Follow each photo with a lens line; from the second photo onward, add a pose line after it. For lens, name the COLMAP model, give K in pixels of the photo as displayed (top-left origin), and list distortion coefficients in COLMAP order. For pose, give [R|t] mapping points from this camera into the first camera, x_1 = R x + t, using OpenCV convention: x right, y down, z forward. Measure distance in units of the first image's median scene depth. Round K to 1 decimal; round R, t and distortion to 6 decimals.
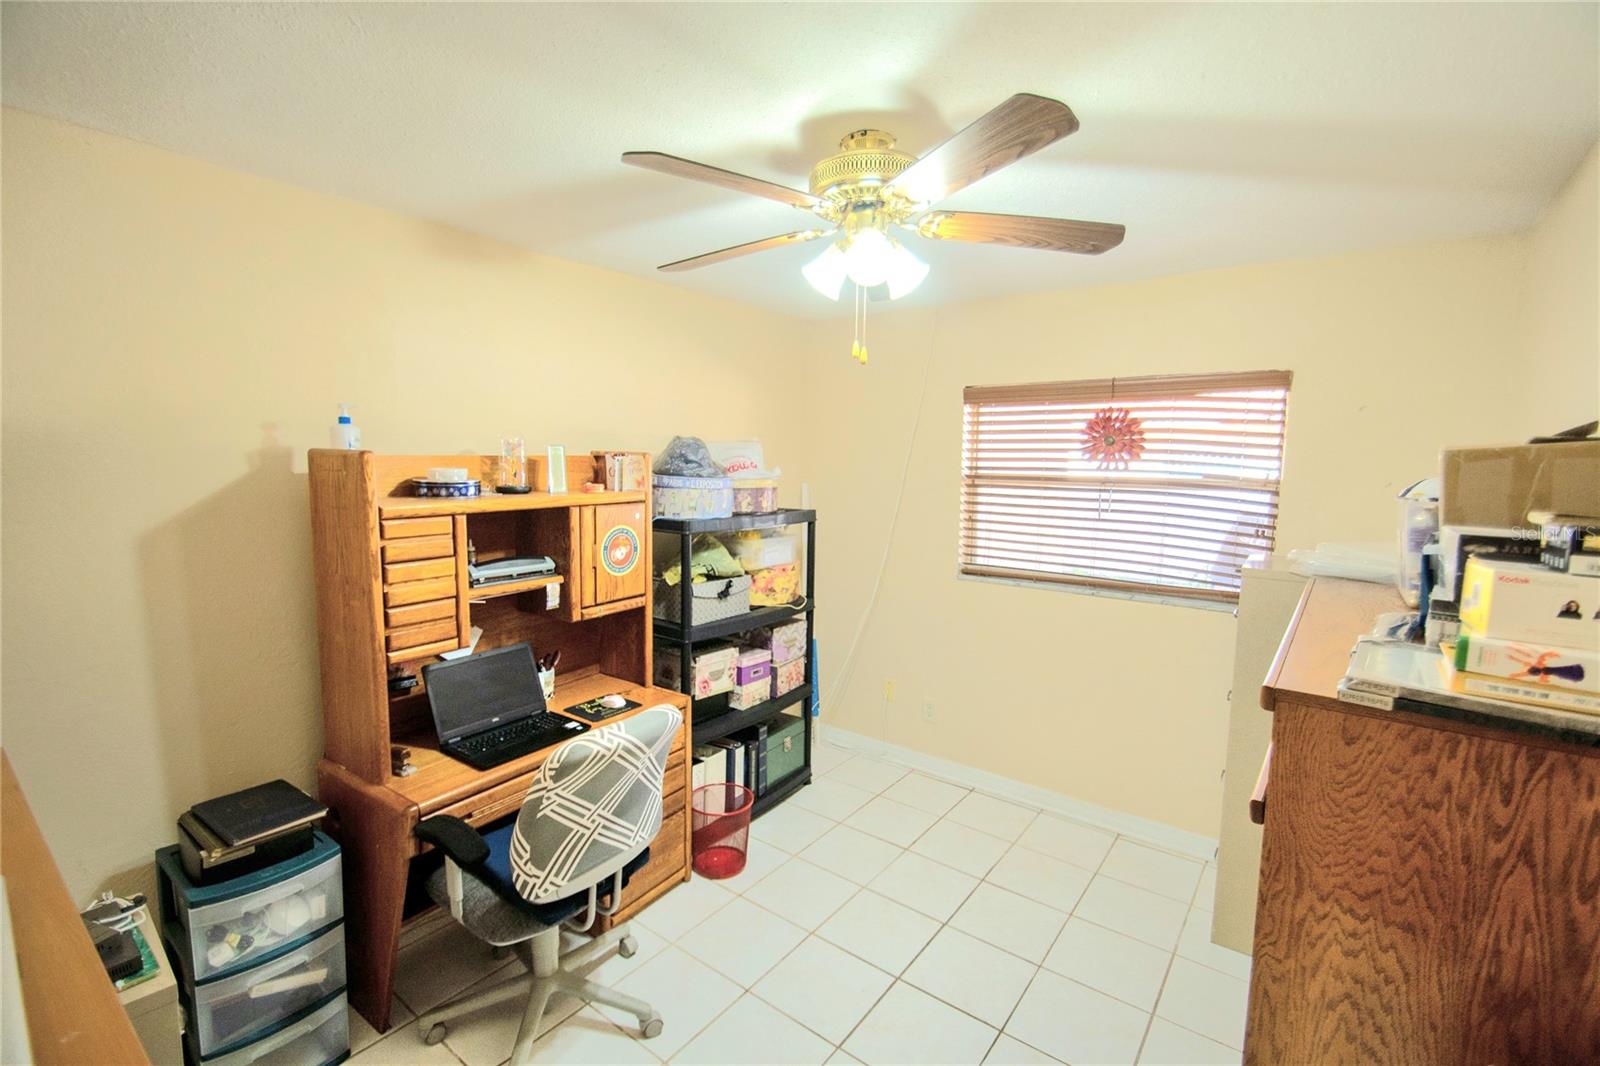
lens RADIAL K [[727.7, 0, 798.4], [0, 727.7, 528.2], [0, 0, 1]] dist [0.013756, -0.017657]
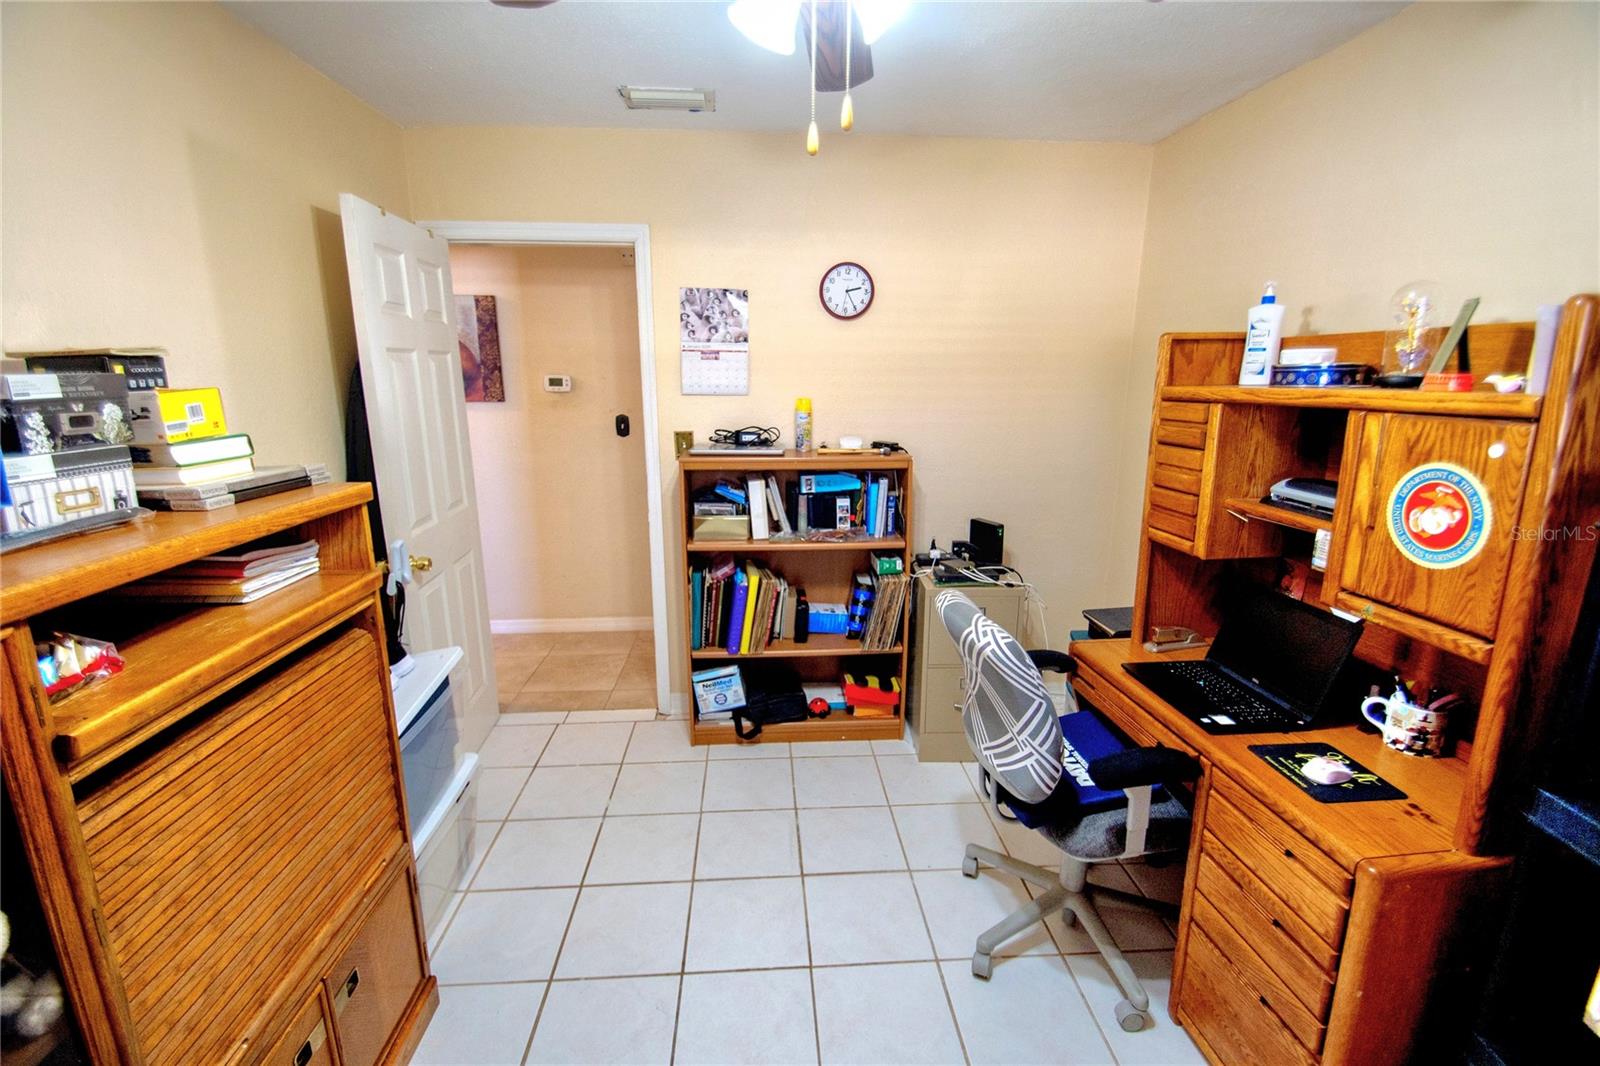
lens RADIAL K [[727.7, 0, 798.4], [0, 727.7, 528.2], [0, 0, 1]] dist [0.013756, -0.017657]
pose [[-0.752086, 0.133459, -0.645411, 0.398015], [-0.067369, 0.958586, 0.276721, -0.068657], [0.655613, 0.251599, -0.711948, 1.125219]]
